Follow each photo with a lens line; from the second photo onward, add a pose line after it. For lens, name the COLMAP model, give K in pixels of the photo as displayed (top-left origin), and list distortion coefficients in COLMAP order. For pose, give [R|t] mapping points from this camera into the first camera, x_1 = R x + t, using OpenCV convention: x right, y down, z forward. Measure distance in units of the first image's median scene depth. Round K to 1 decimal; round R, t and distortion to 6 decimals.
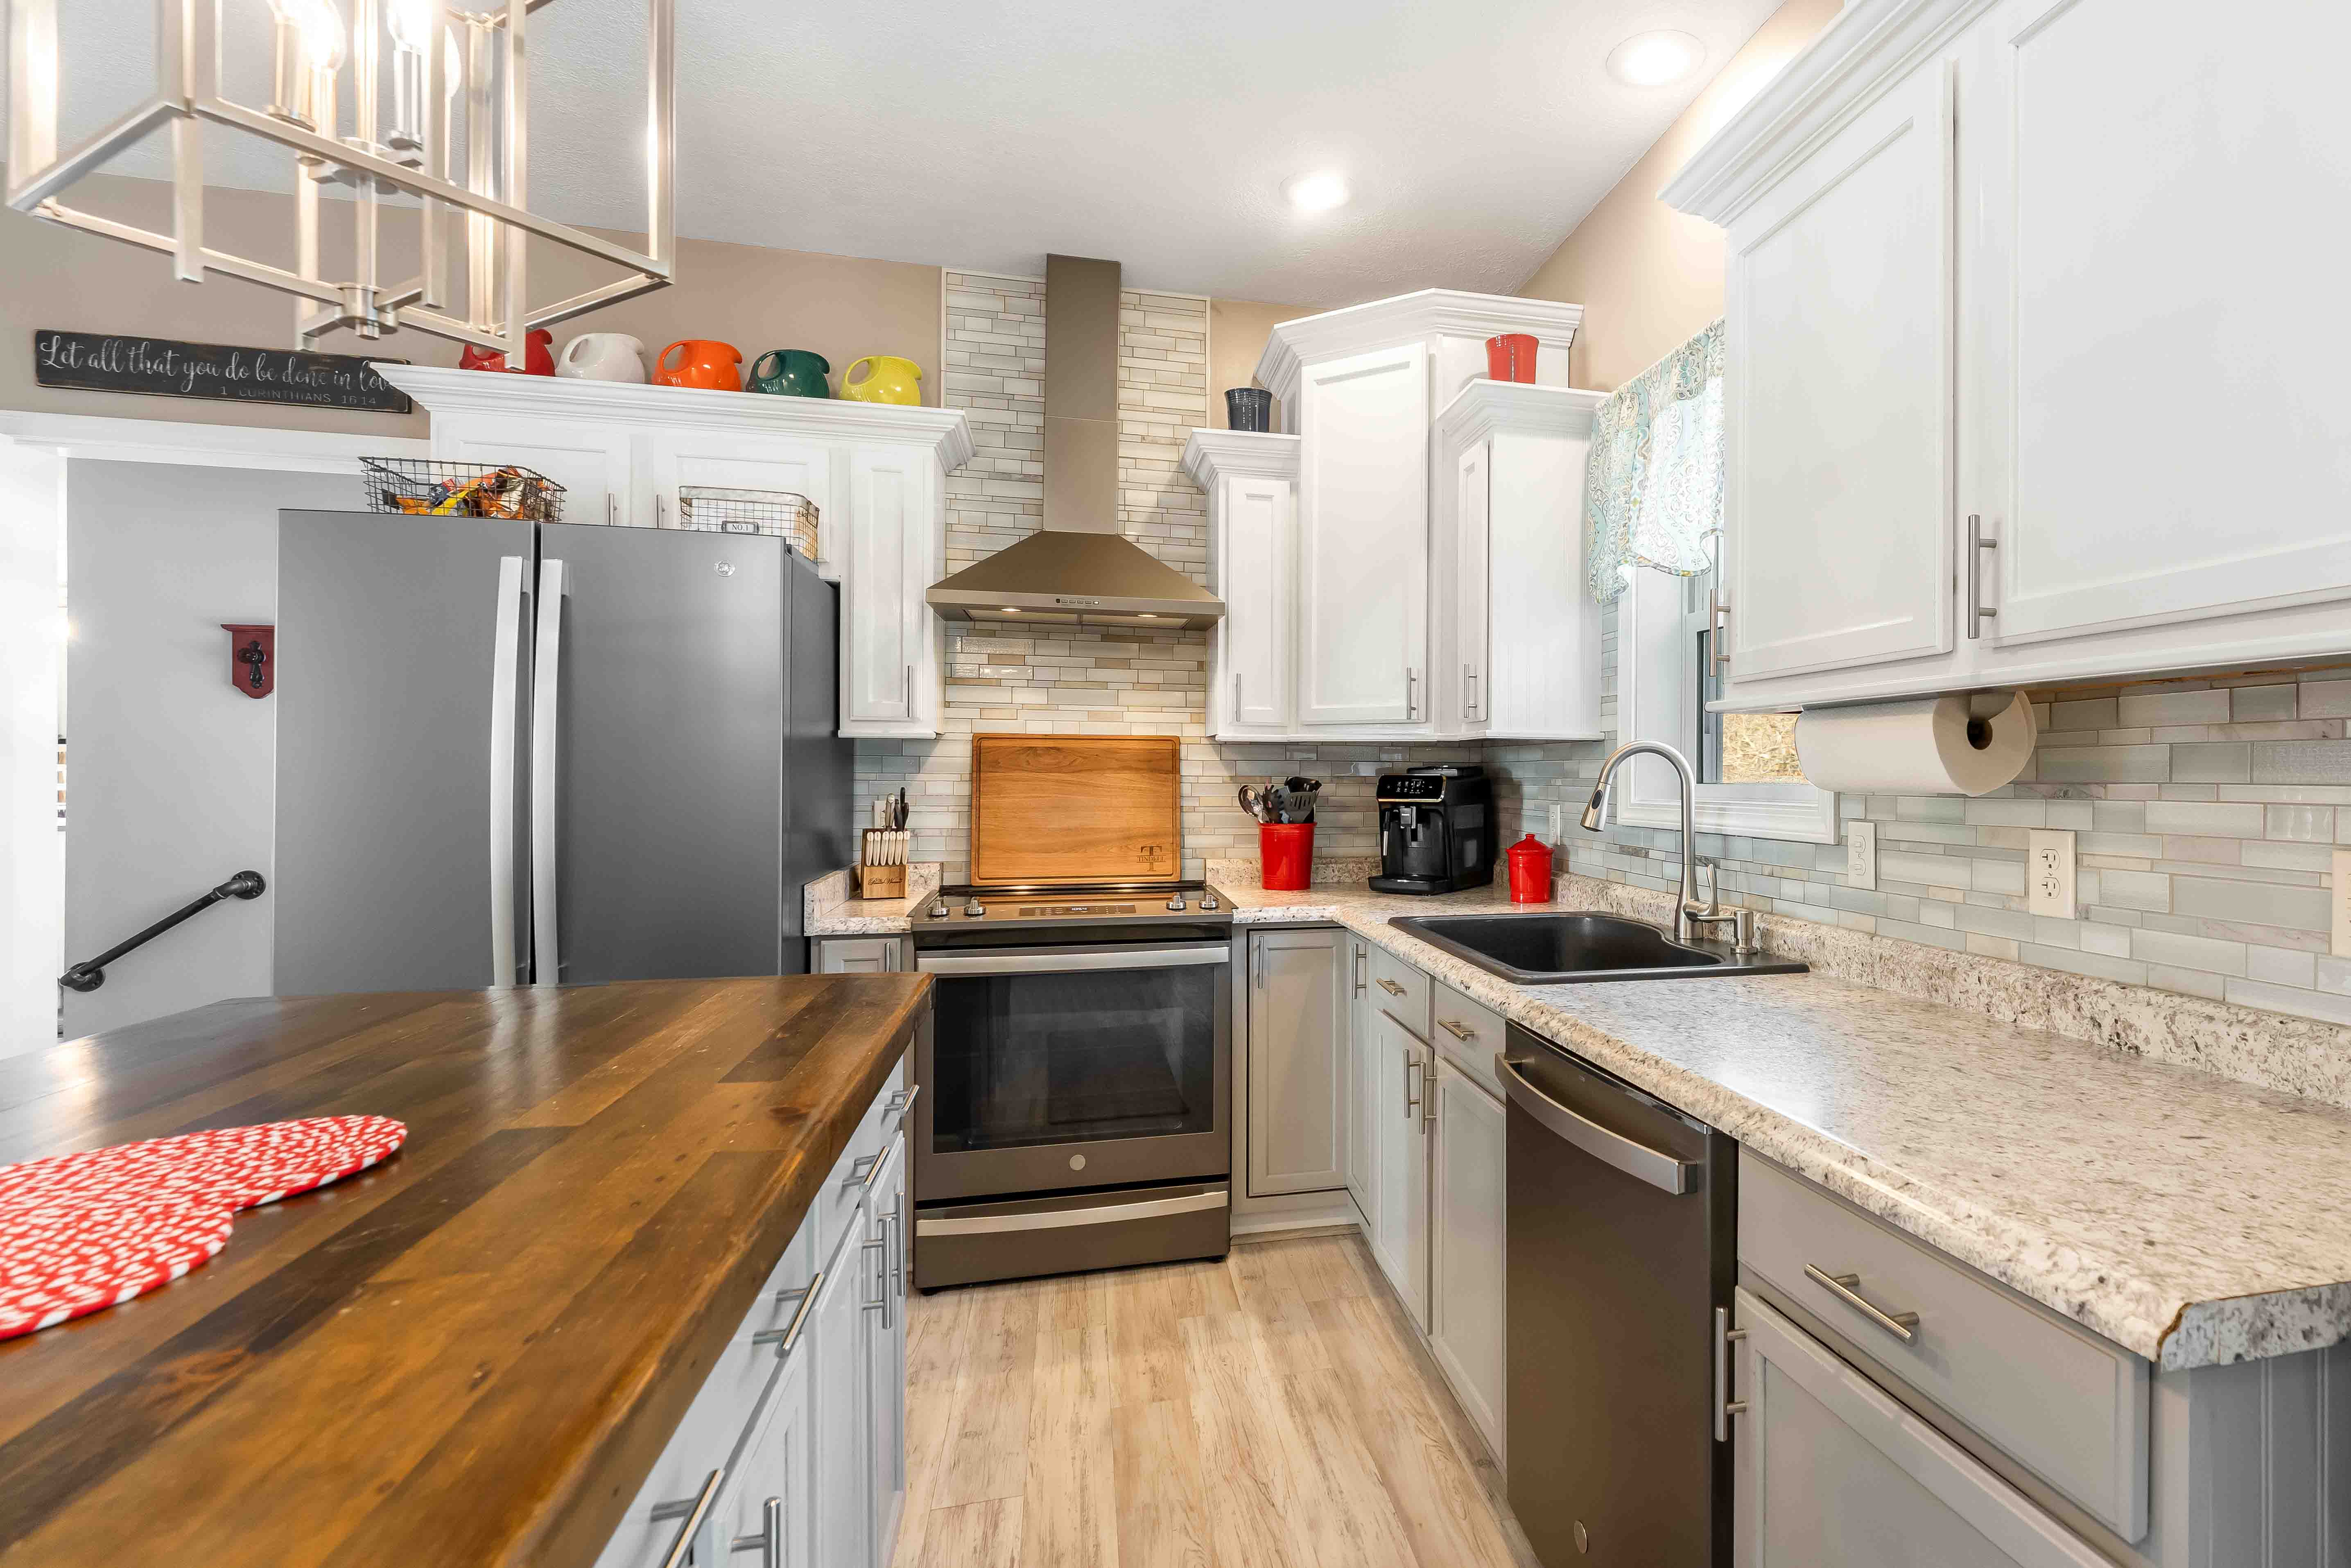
lens RADIAL K [[1156.1, 0, 1390.4], [0, 1156.1, 776.0], [0, 0, 1]] dist [-0.003359, 0.000404]
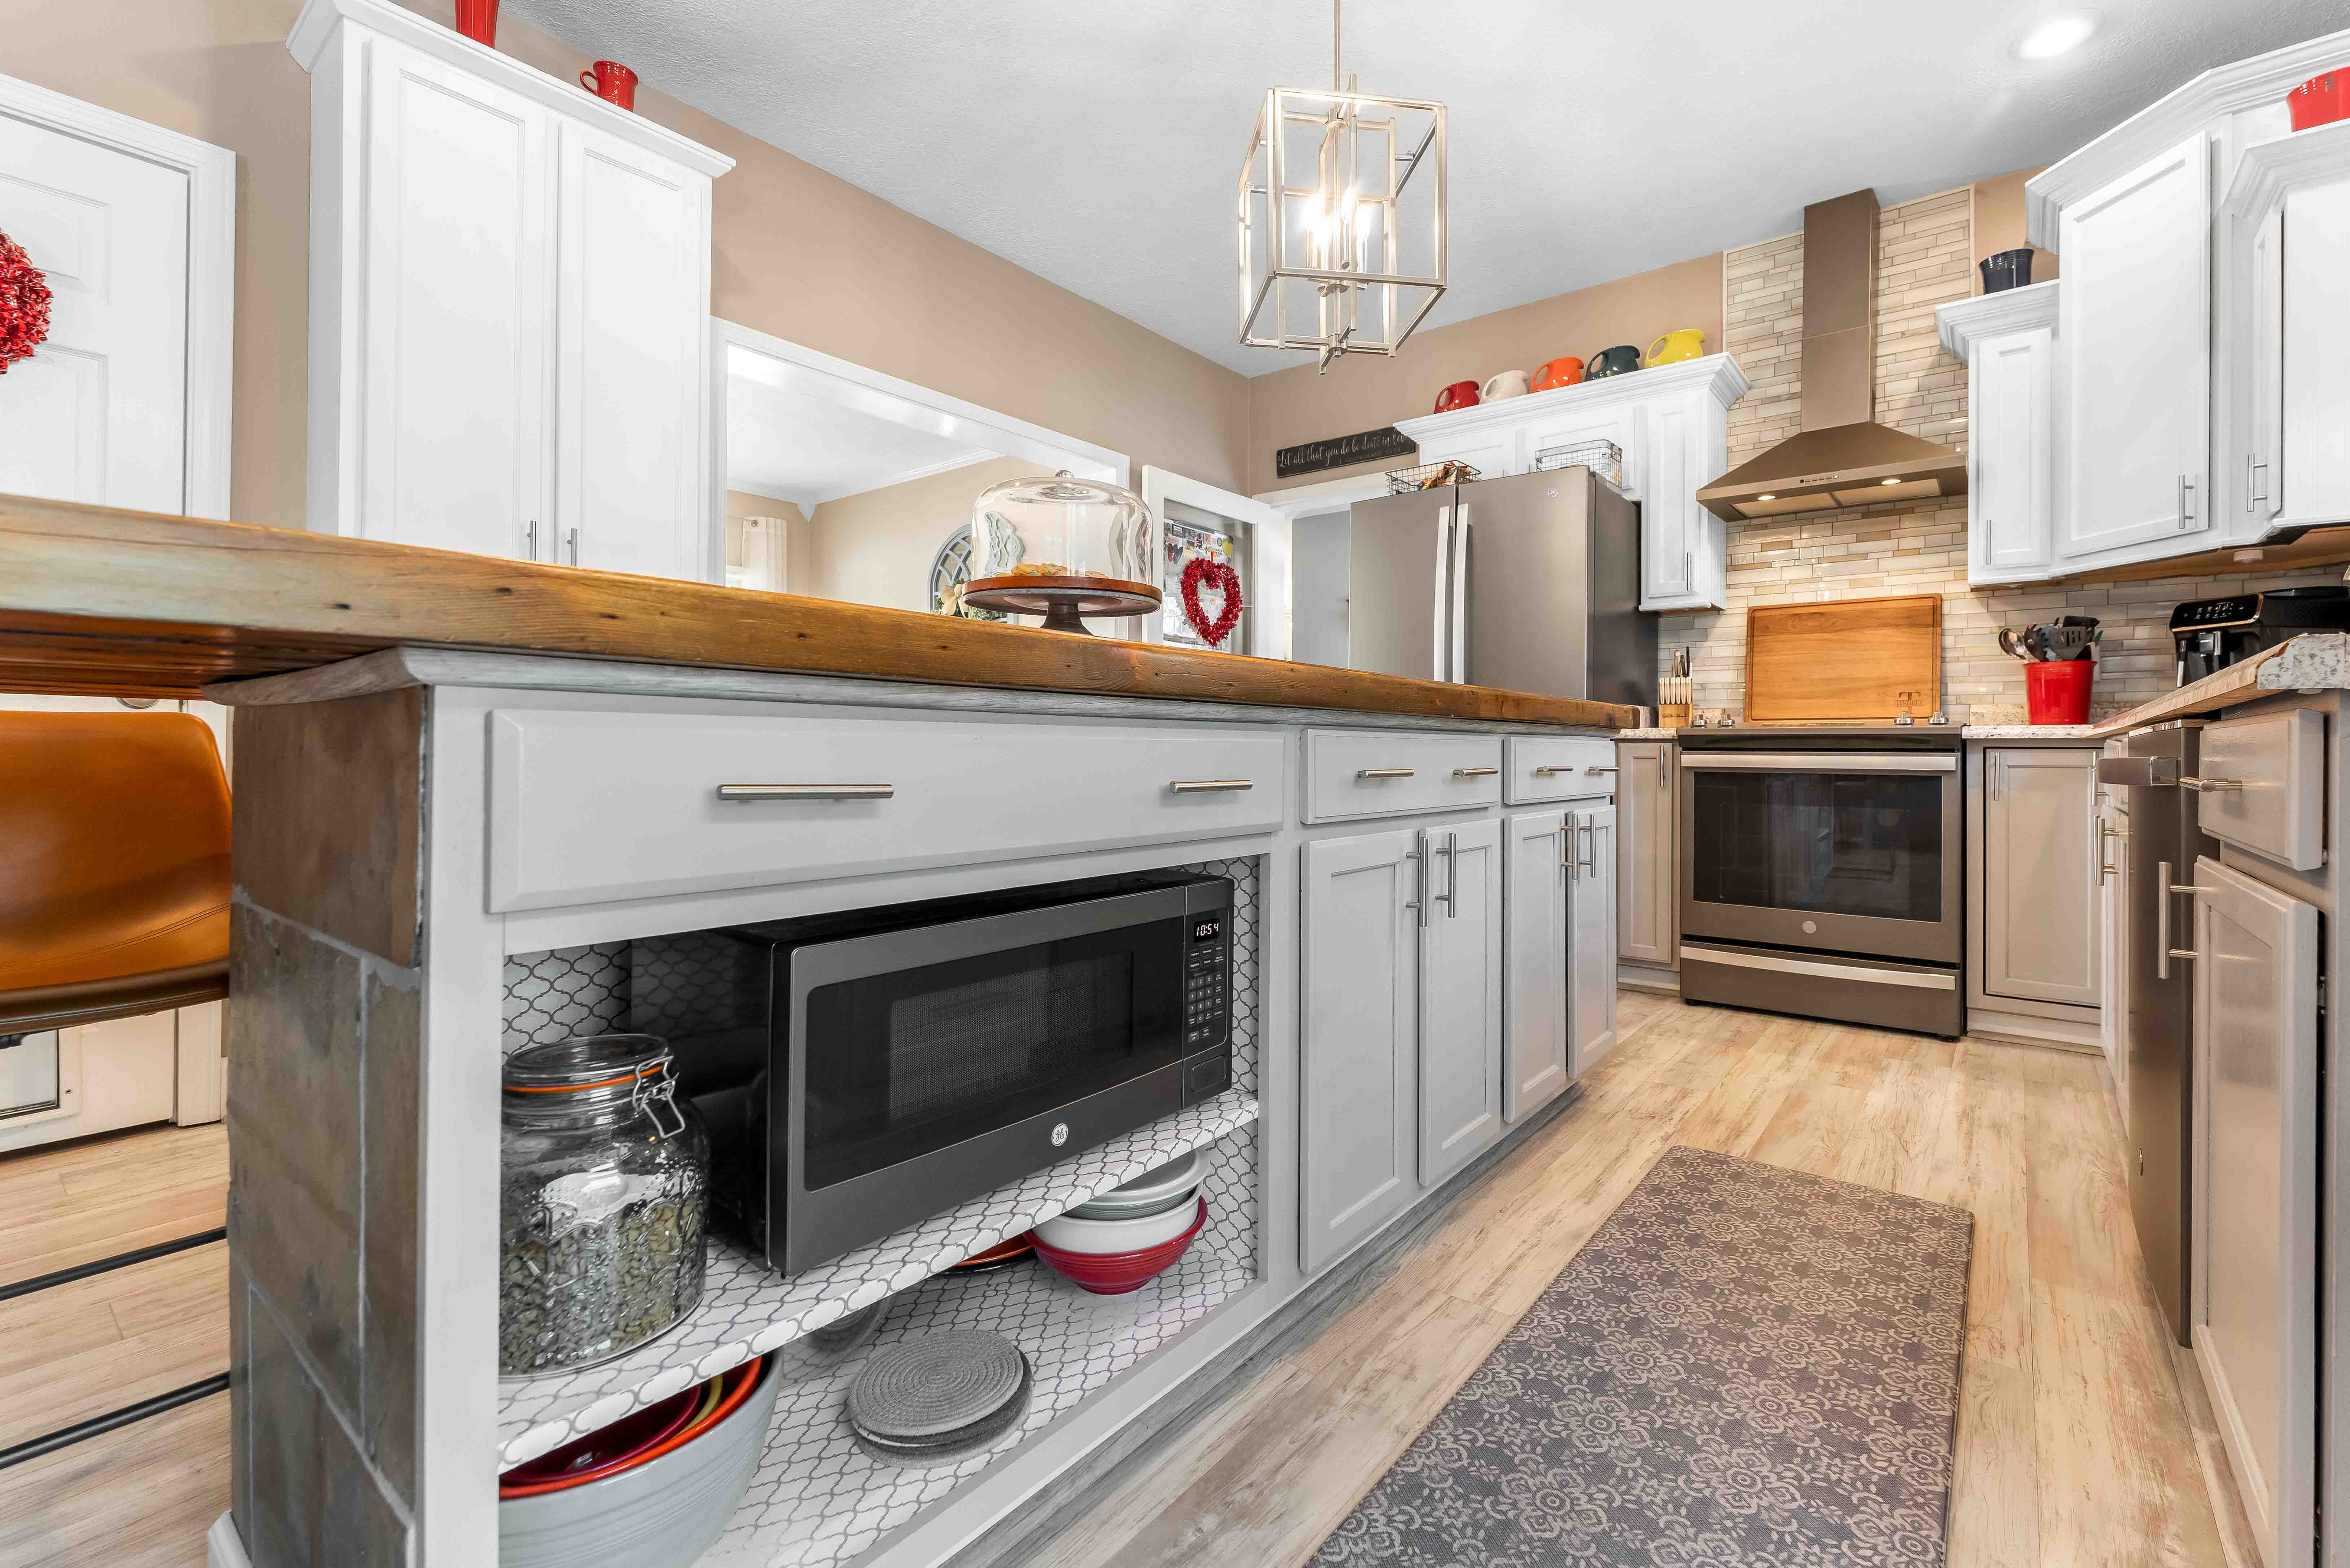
lens RADIAL K [[1021.2, 0, 1256.2], [0, 1021.2, 746.4], [0, 0, 1]] dist [-0.002151, 0.000206]
pose [[0.615588, -0.004491, -0.788055, 0.199853], [-0.003458, 0.999959, -0.008399, 0.134859], [0.788060, 0.007896, 0.615547, -0.123004]]
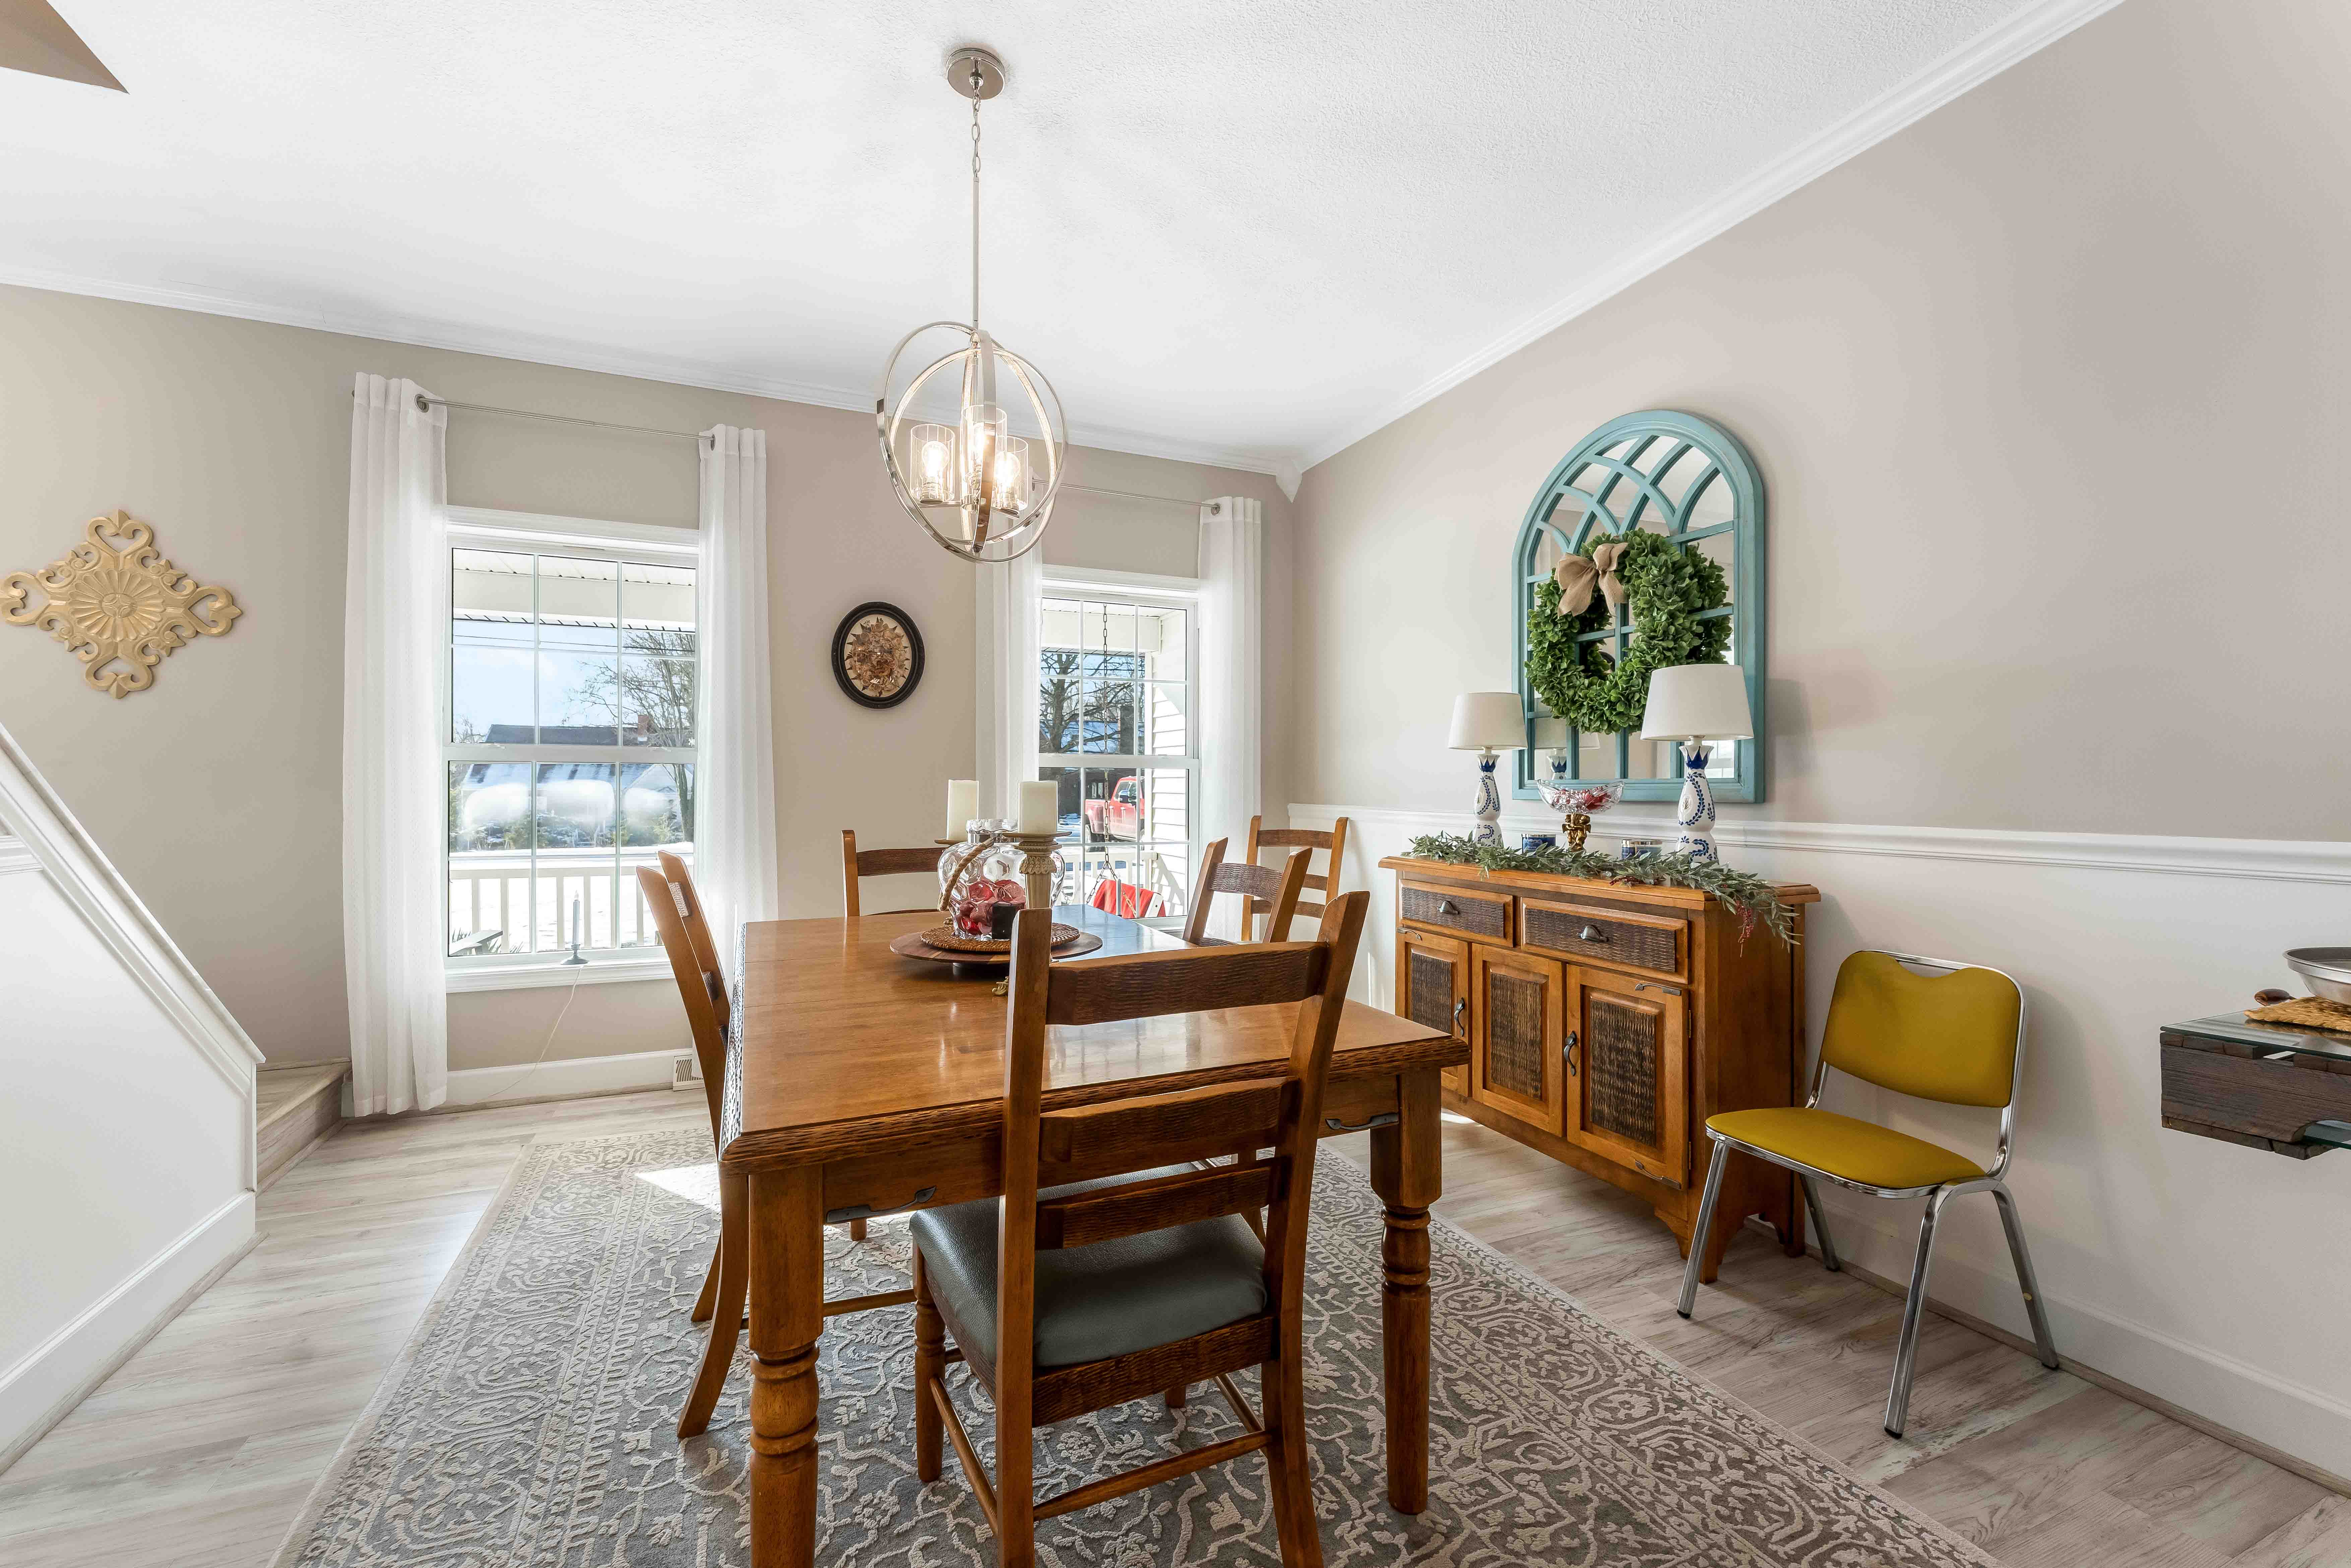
lens RADIAL K [[949.2, 0, 1167.3], [0, 949.2, 784.0], [0, 0, 1]] dist [0.000378, 0.000051]
pose [[0.133156, 0.001769, -0.991094, -0.916455], [-0.004178, 0.999991, 0.001223, 0.020523], [0.991086, 0.003978, 0.133162, 0.139731]]
